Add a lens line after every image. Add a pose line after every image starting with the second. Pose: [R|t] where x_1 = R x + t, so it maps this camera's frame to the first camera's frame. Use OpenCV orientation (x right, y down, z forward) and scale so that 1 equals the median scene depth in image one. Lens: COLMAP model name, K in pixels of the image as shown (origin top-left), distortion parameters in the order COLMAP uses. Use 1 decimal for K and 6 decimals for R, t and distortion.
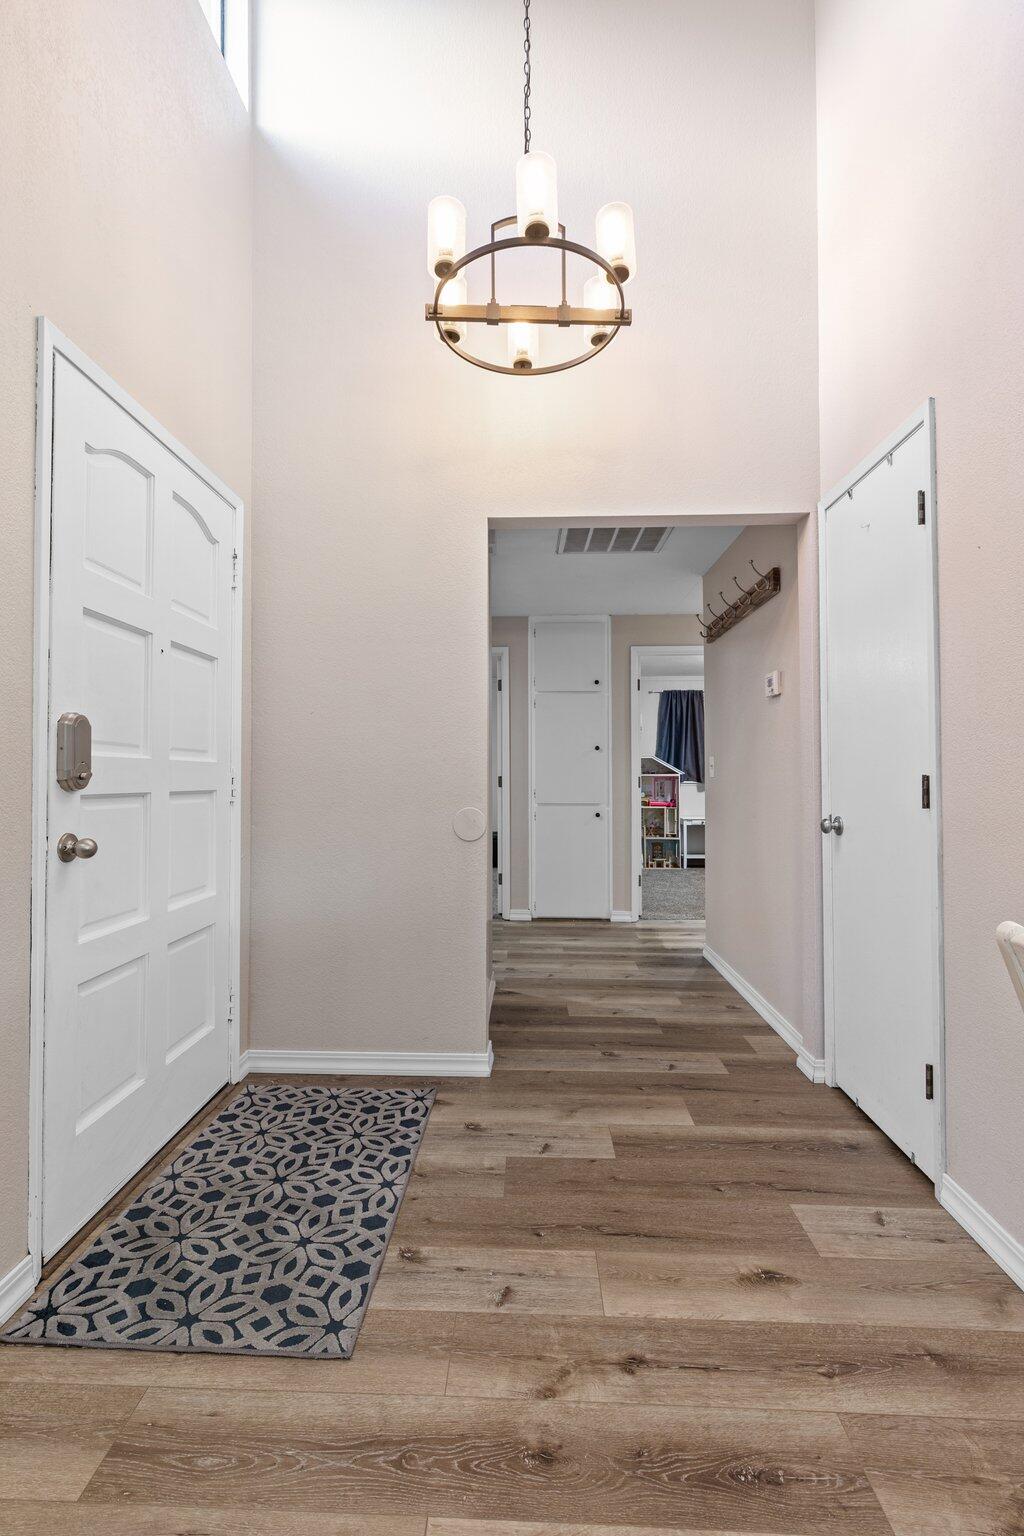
lens RADIAL K [[684.9, 0, 493.9], [0, 684.9, 762.7], [0, 0, 1]] dist [0.007884, -0.002370]
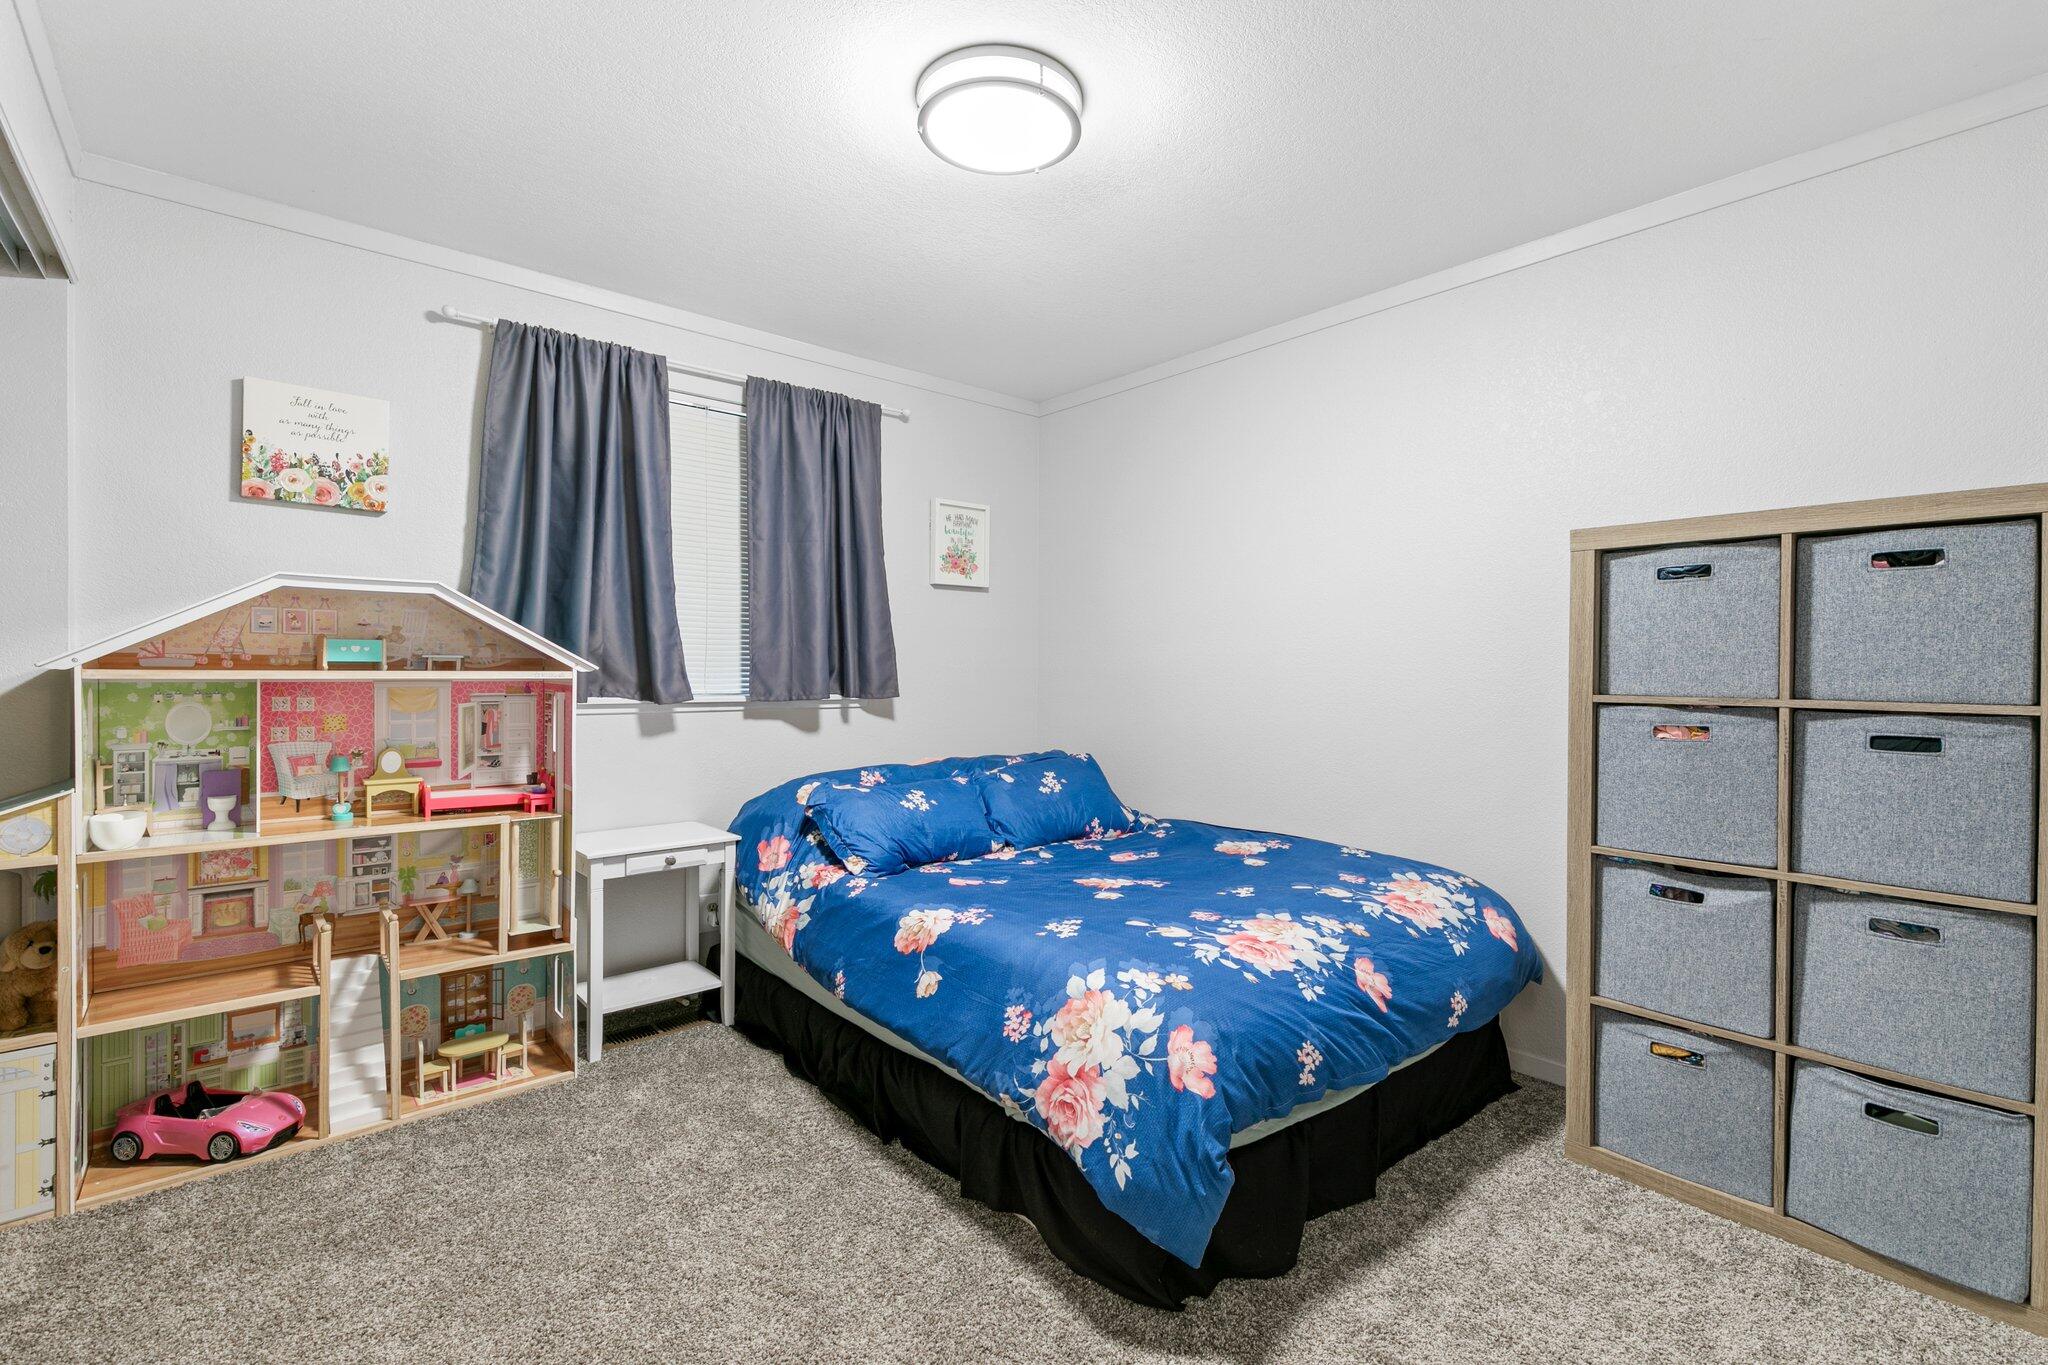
lens RADIAL K [[913.1, 0, 1030.2], [0, 913.1, 674.6], [0, 0, 1]] dist [0.007884, -0.002370]
pose [[0.716968, -0.001423, 0.697105, 0.624549], [-0.022746, 0.999418, 0.025434, 0.024609], [-0.696735, -0.034092, 0.716518, 2.537986]]
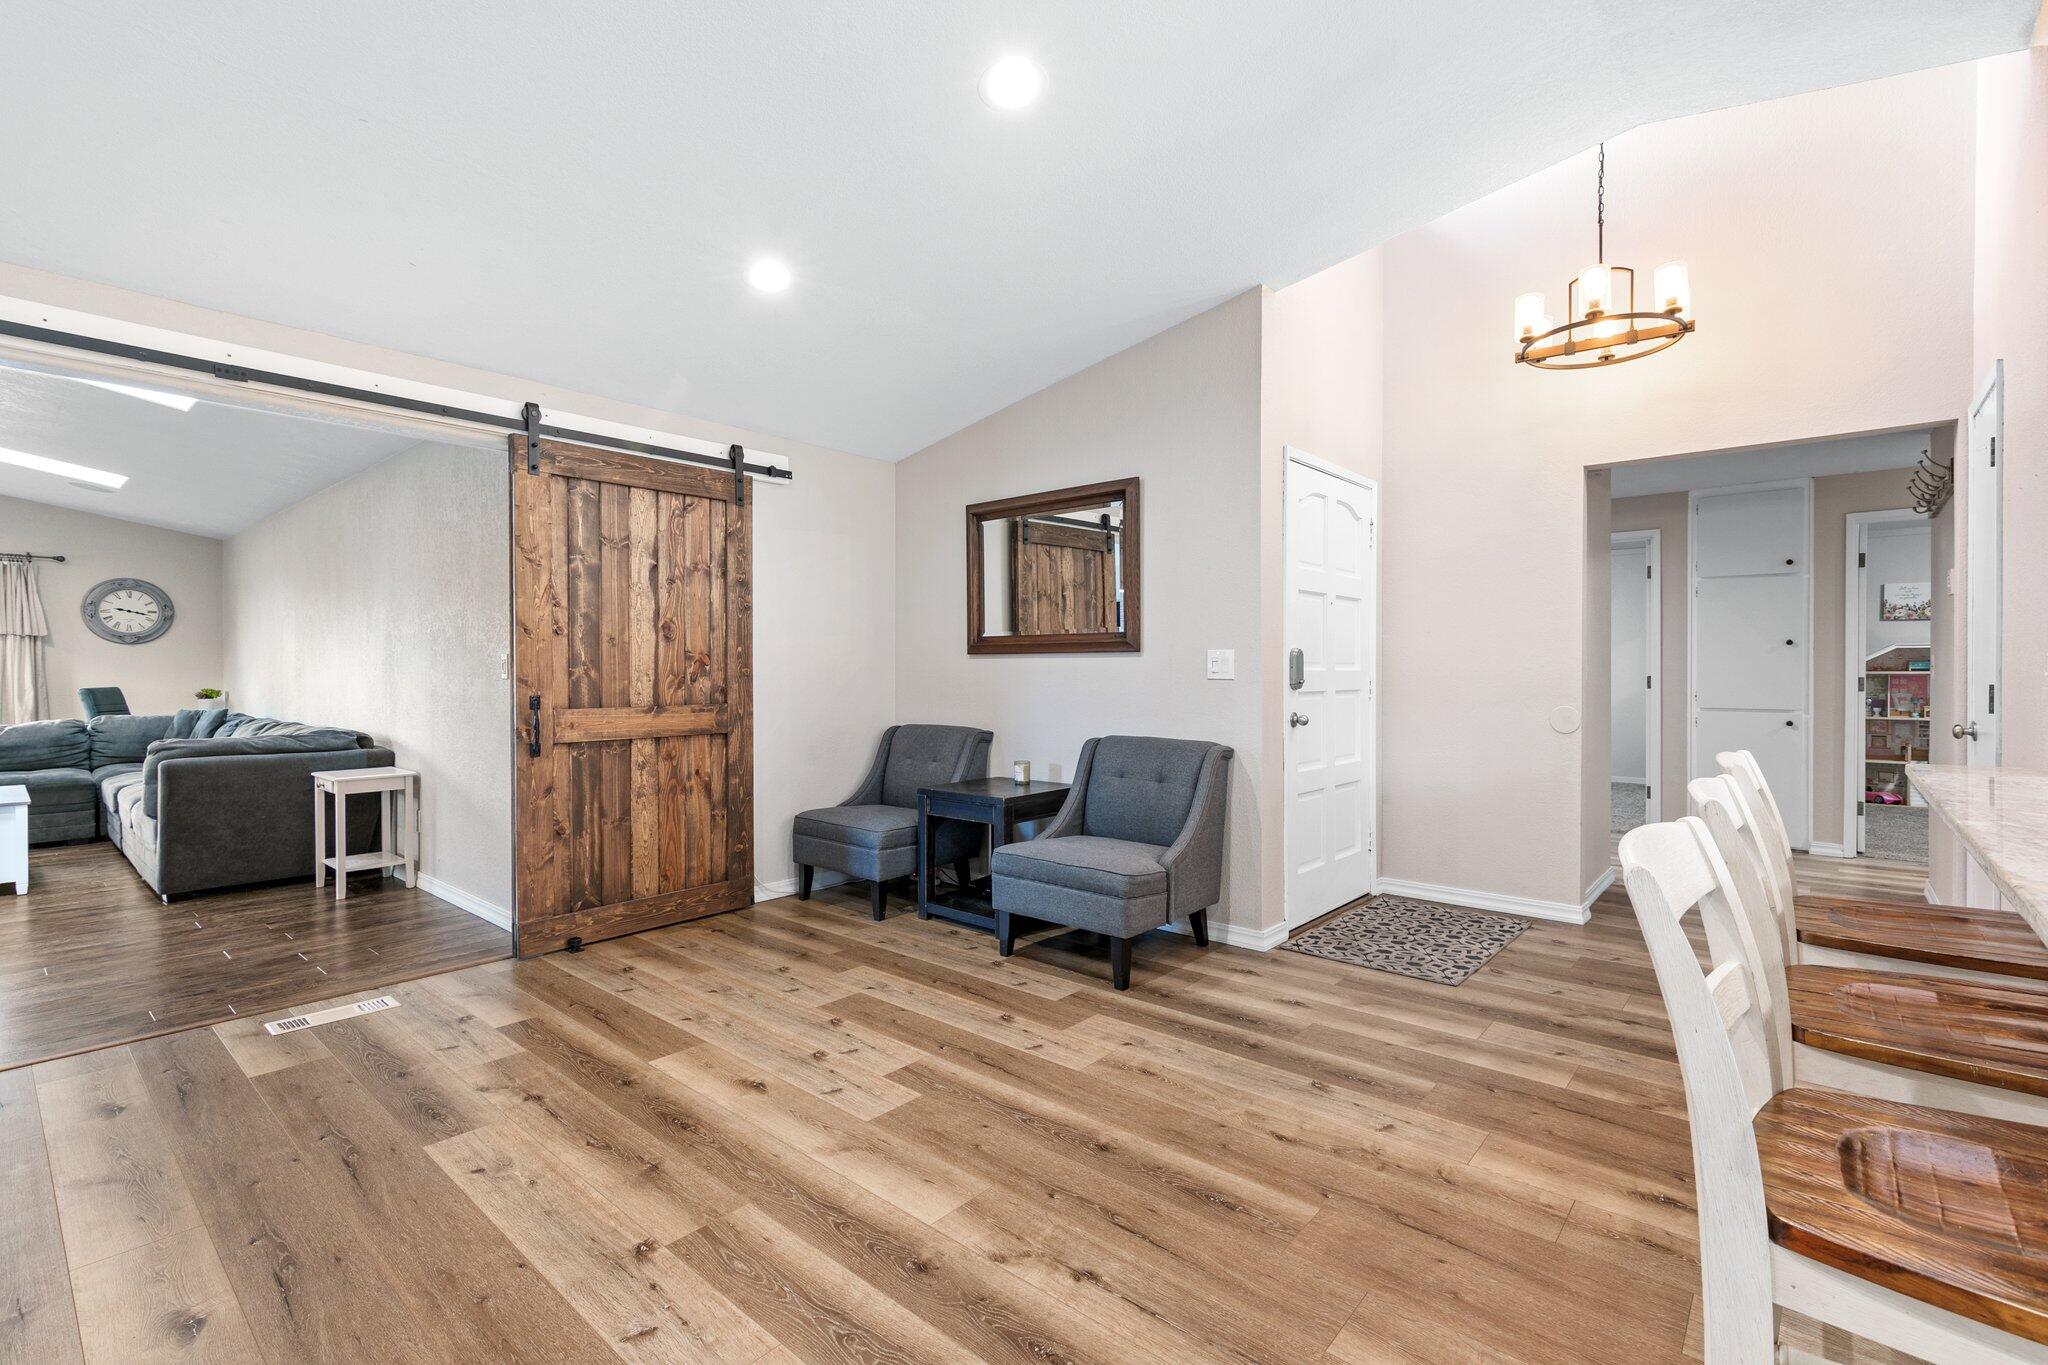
lens RADIAL K [[913.1, 0, 1036.4], [0, 913.1, 677.8], [0, 0, 1]] dist [0.007884, -0.002370]
pose [[0.795073, 0.004769, -0.606495, 0.243050], [0.013845, 0.999566, 0.026010, -0.048288], [0.606356, -0.029076, 0.794662, -1.034513]]
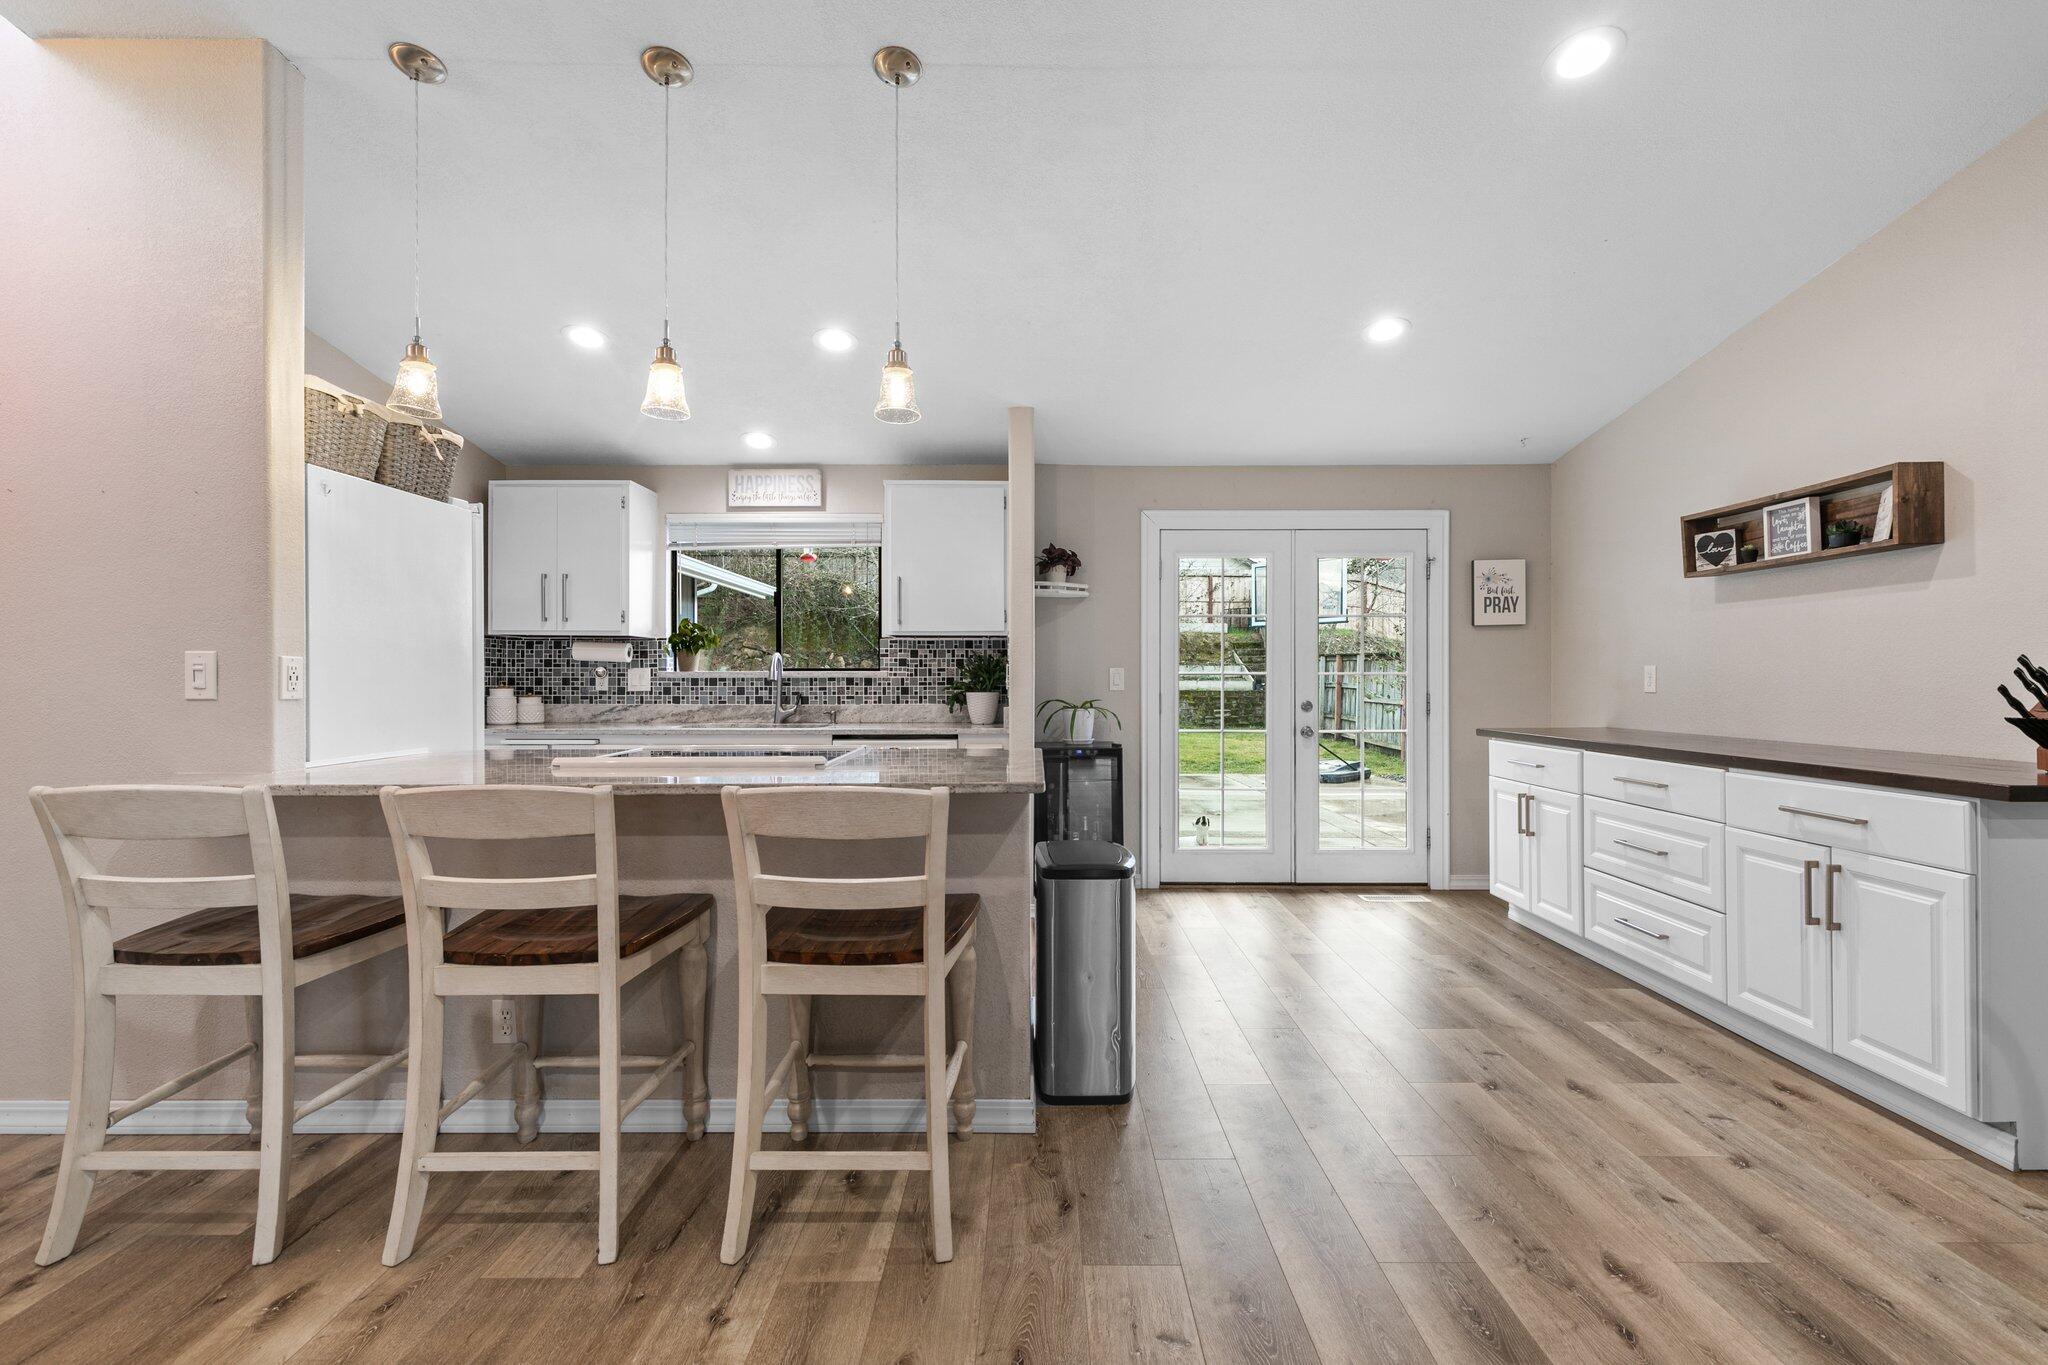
lens RADIAL K [[913.1, 0, 1032.6], [0, 913.1, 680.1], [0, 0, 1]] dist [0.007884, -0.002370]
pose [[-0.052733, 0.000853, 0.998608, -0.632339], [-0.020463, 0.999789, -0.001934, -0.035893], [-0.998399, -0.020536, -0.052705, -0.523483]]
